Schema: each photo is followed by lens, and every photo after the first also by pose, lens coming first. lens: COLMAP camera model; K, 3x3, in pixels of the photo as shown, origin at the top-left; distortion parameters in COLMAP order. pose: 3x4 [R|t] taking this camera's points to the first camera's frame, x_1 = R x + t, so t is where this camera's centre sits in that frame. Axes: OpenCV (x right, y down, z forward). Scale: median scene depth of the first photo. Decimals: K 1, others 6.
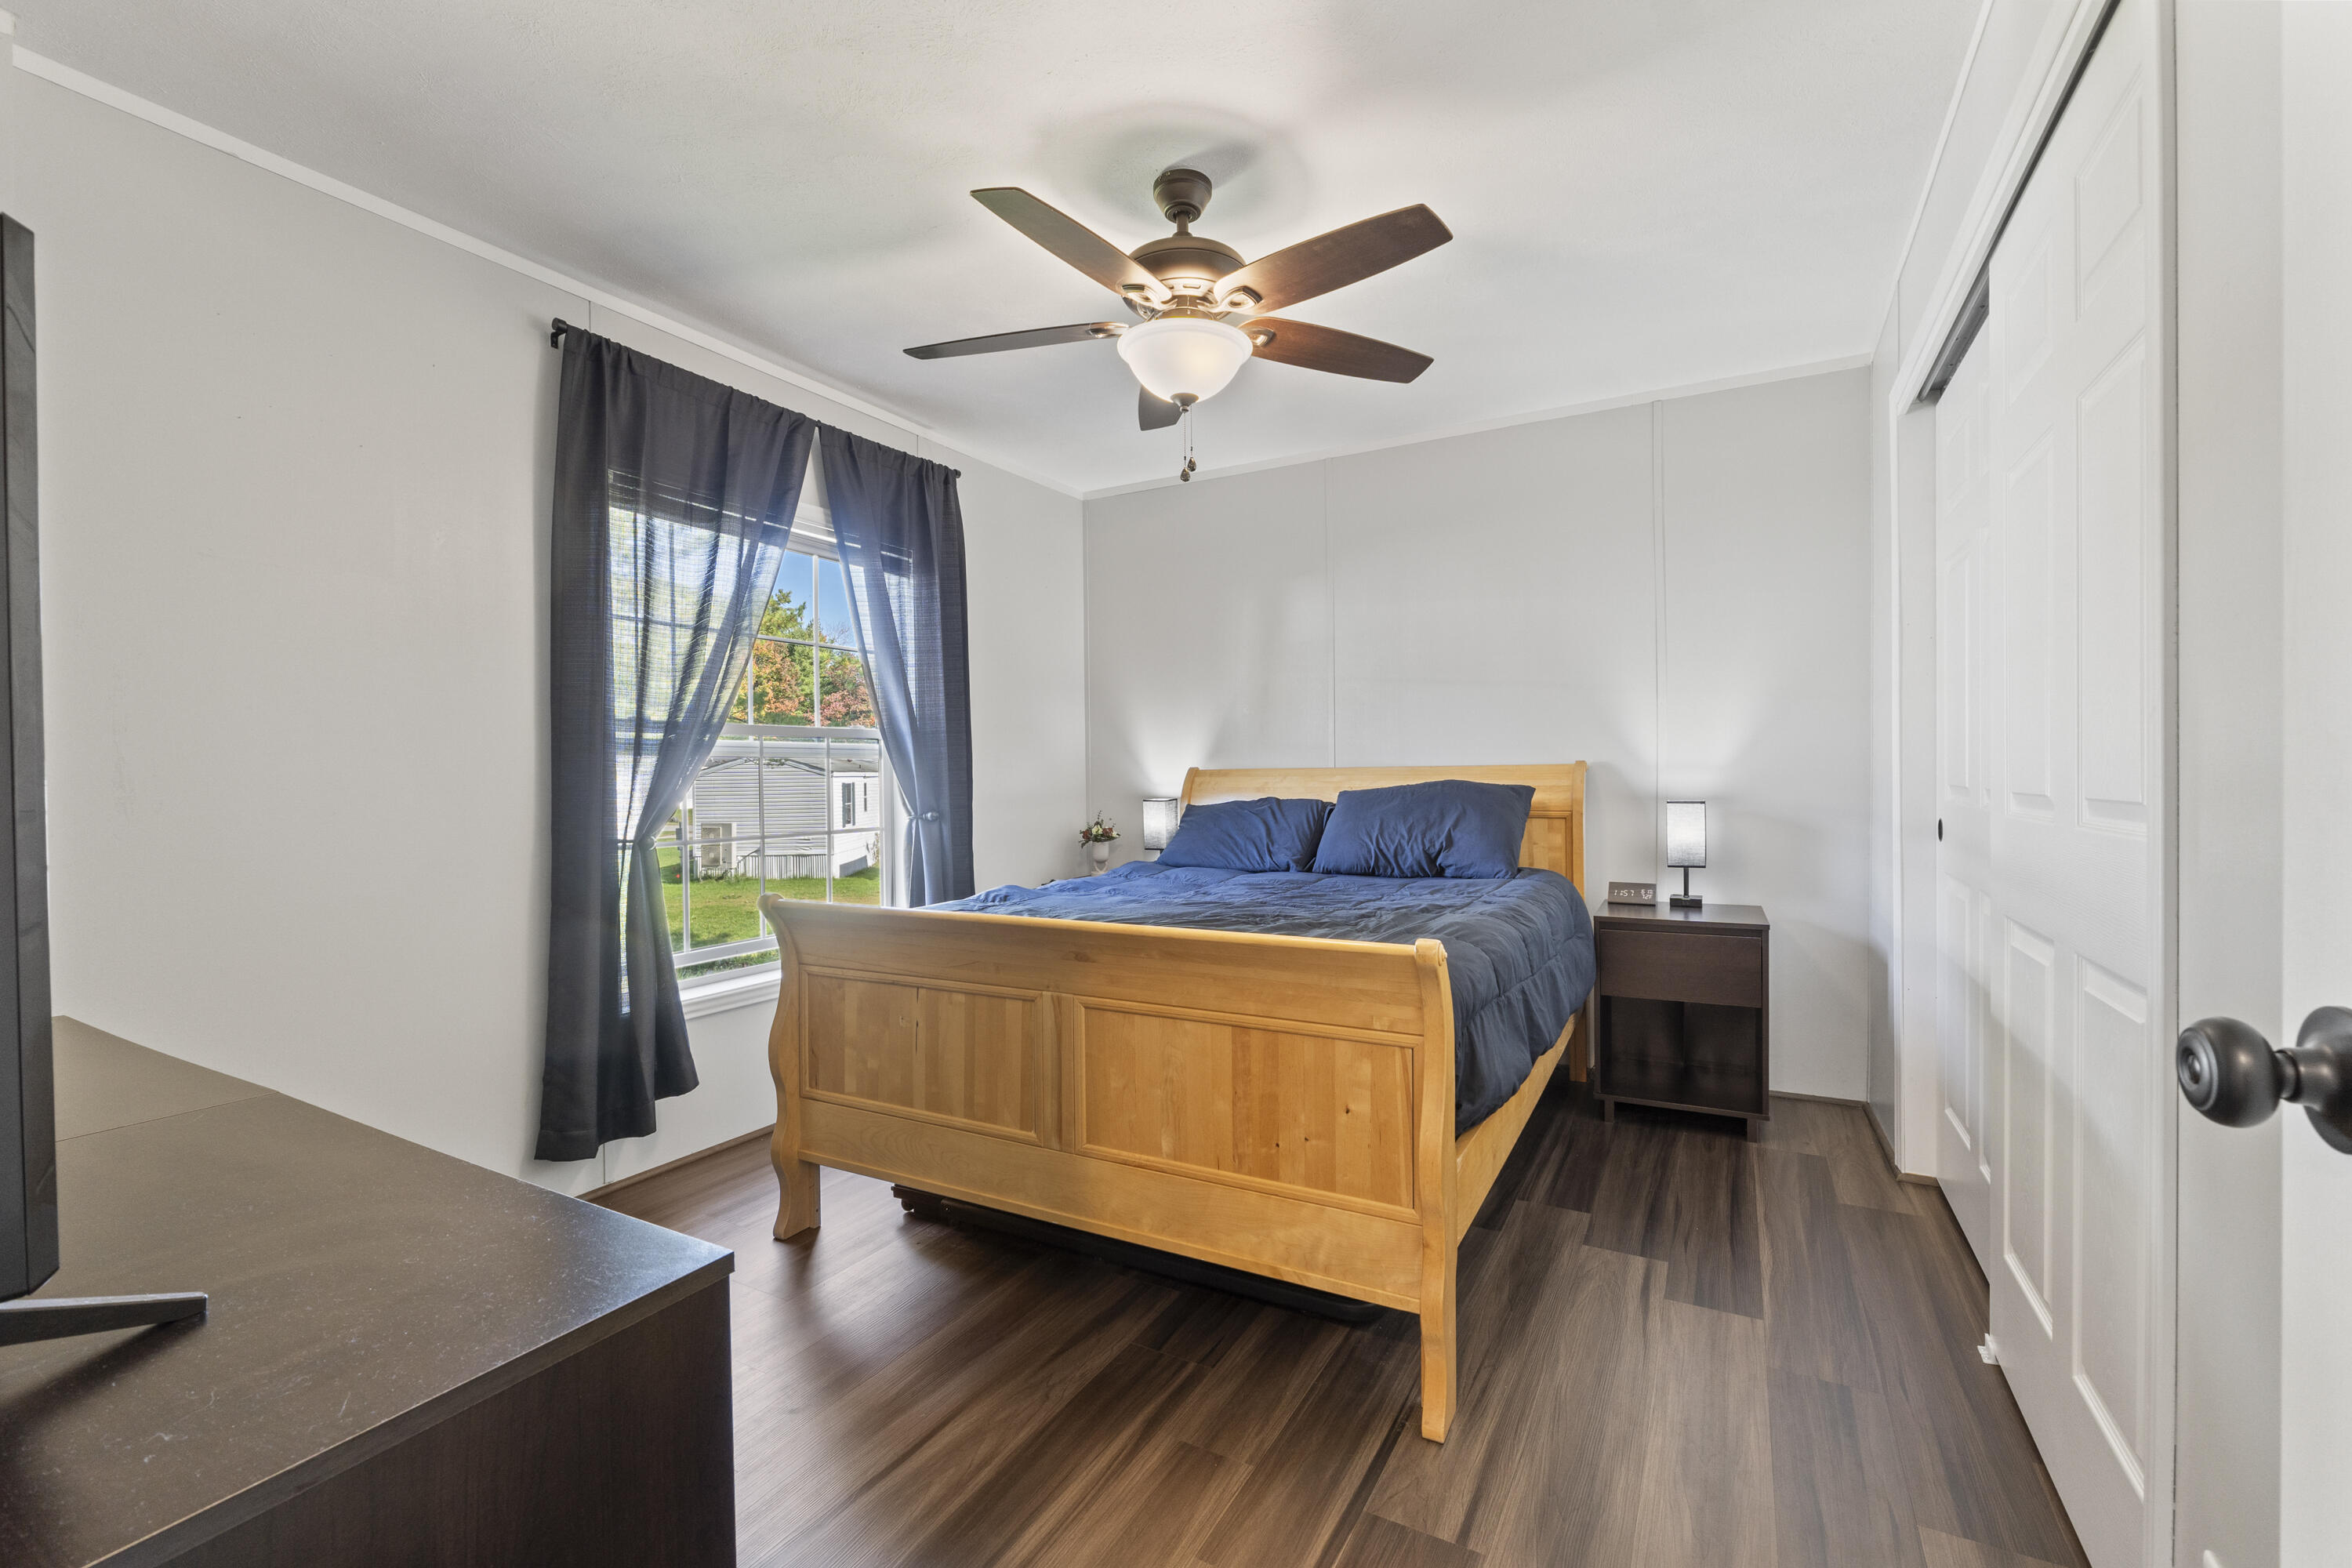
lens RADIAL K [[1003.5, 0, 1174.1], [0, 1003.5, 764.7], [0, 0, 1]] dist [-0.004291, -0.000827]
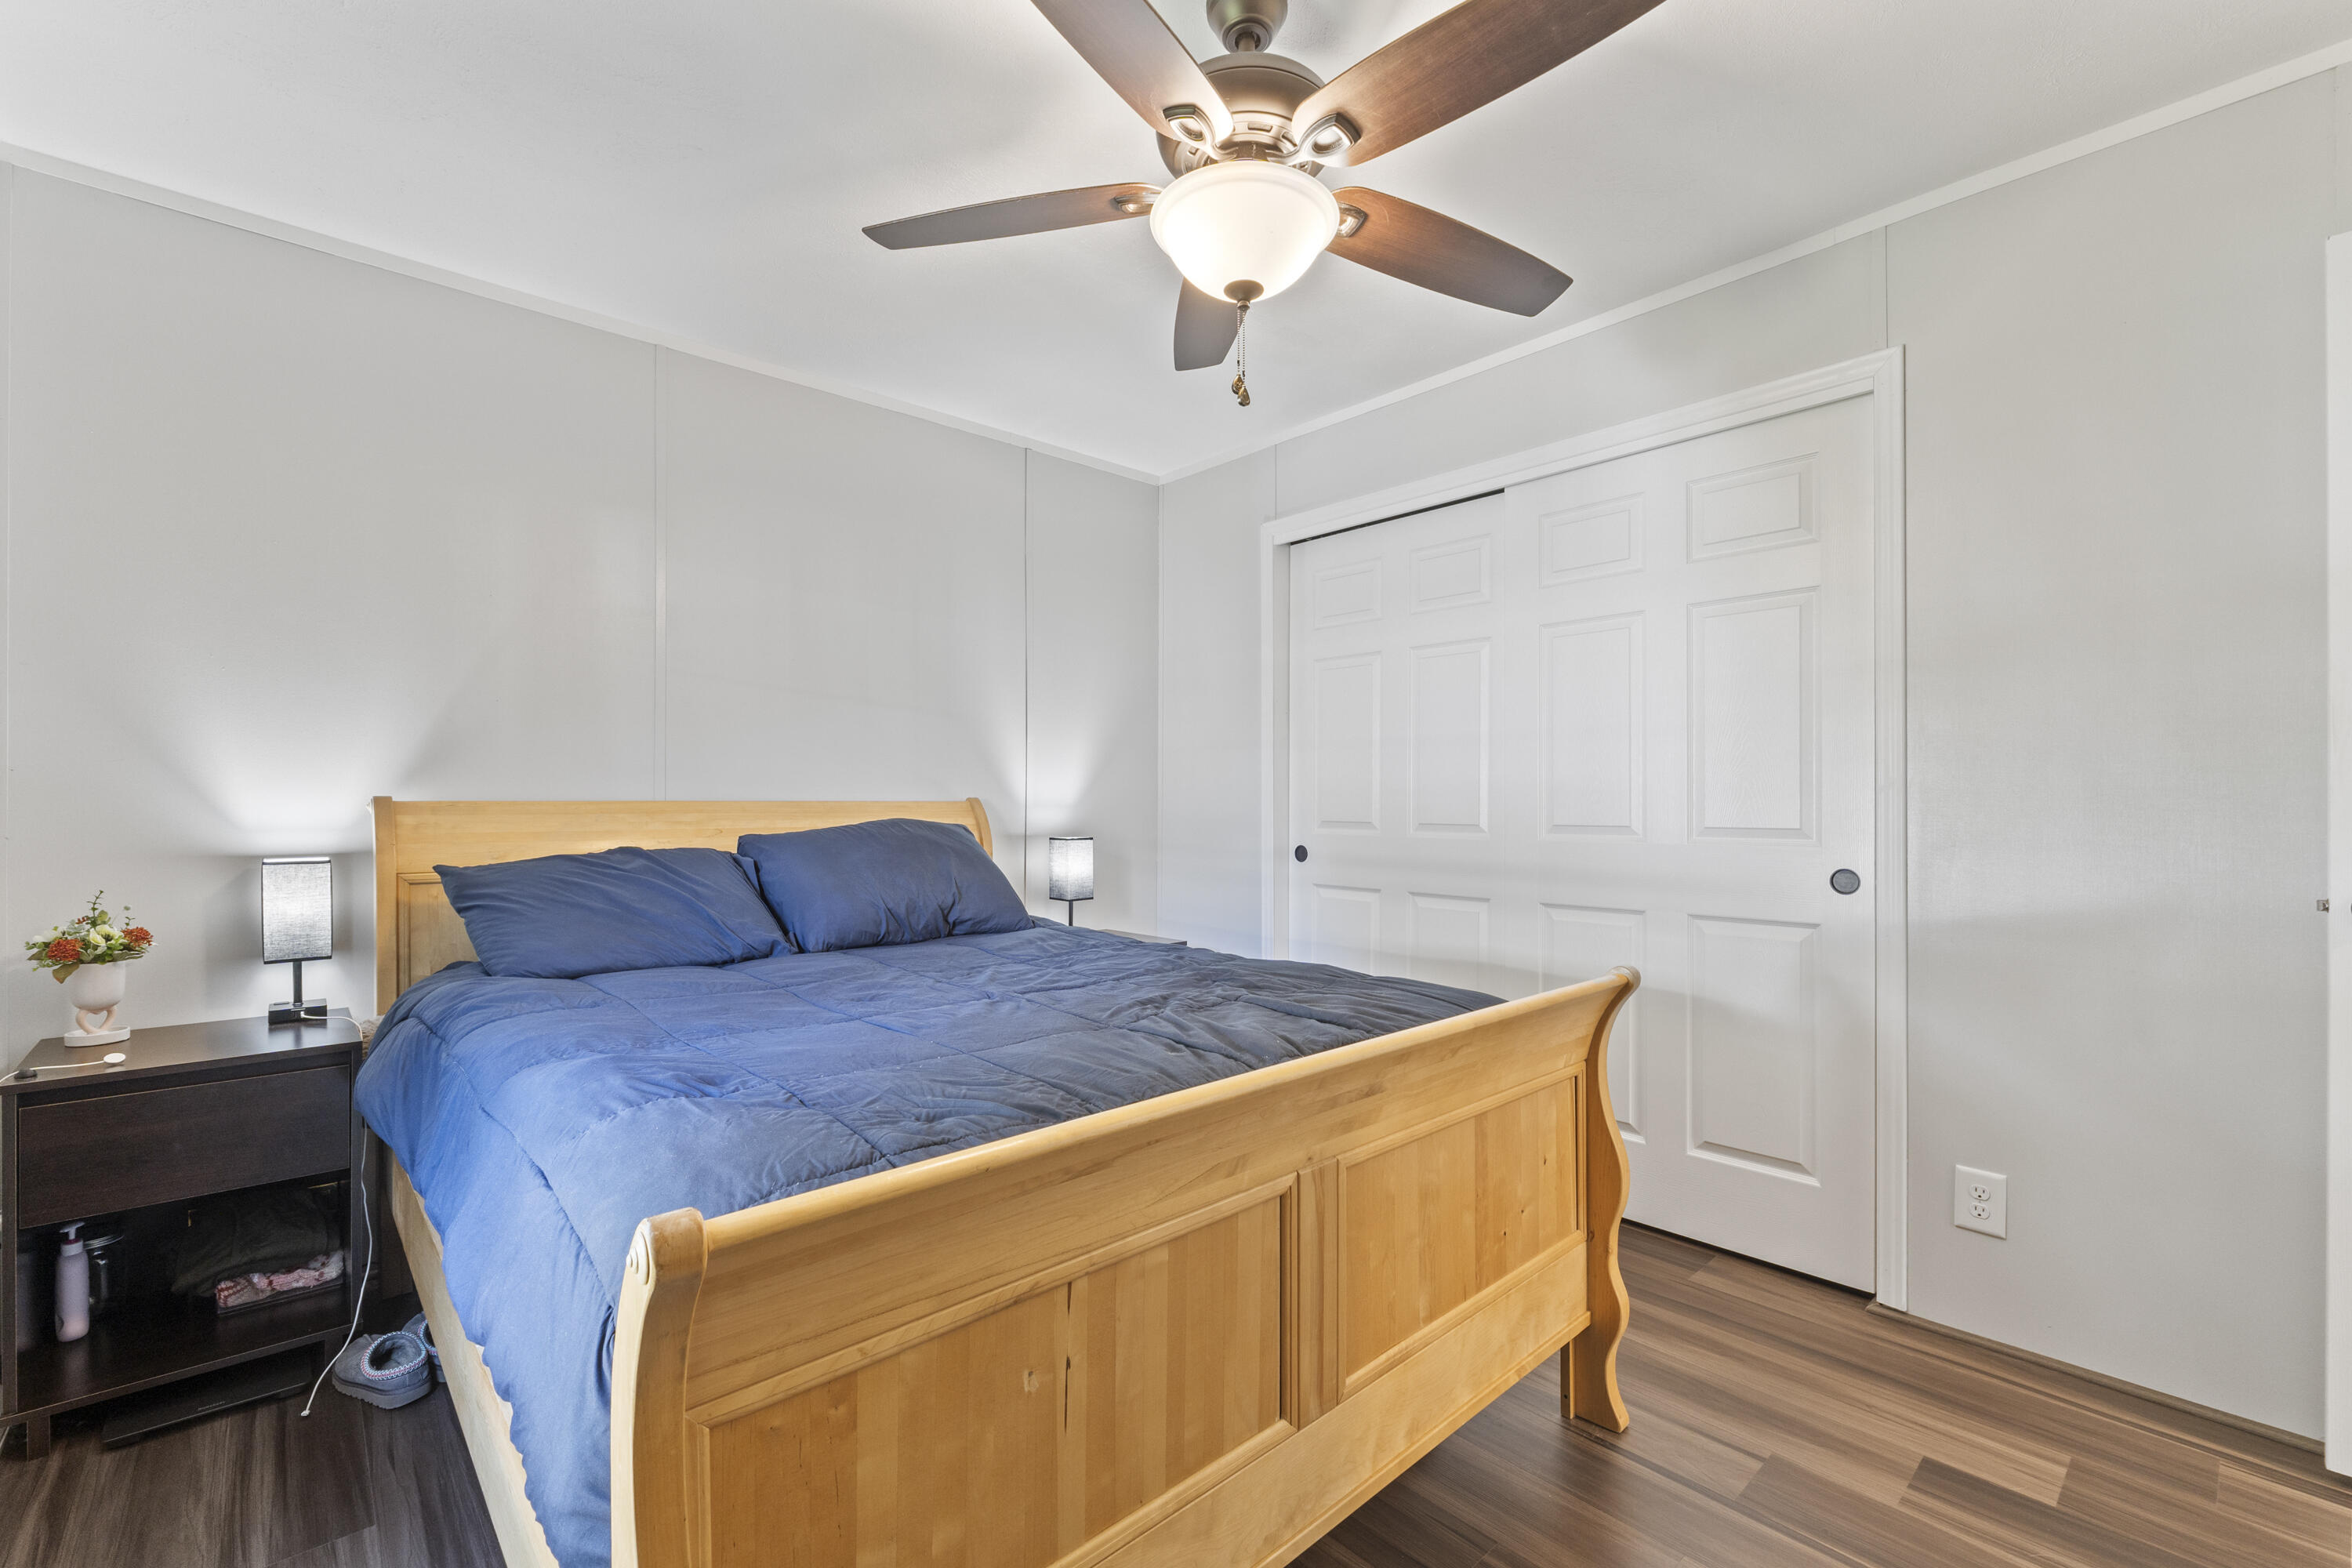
lens RADIAL K [[1006.0, 0, 1176.0], [0, 1006.0, 784.0], [0, 0, 1]] dist [-0.000986, -0.000215]
pose [[0.305402, 0.028751, 0.951789, -0.440417], [-0.014677, 0.999567, -0.025485, 0.003962], [-0.952110, -0.006187, 0.305692, 0.523652]]
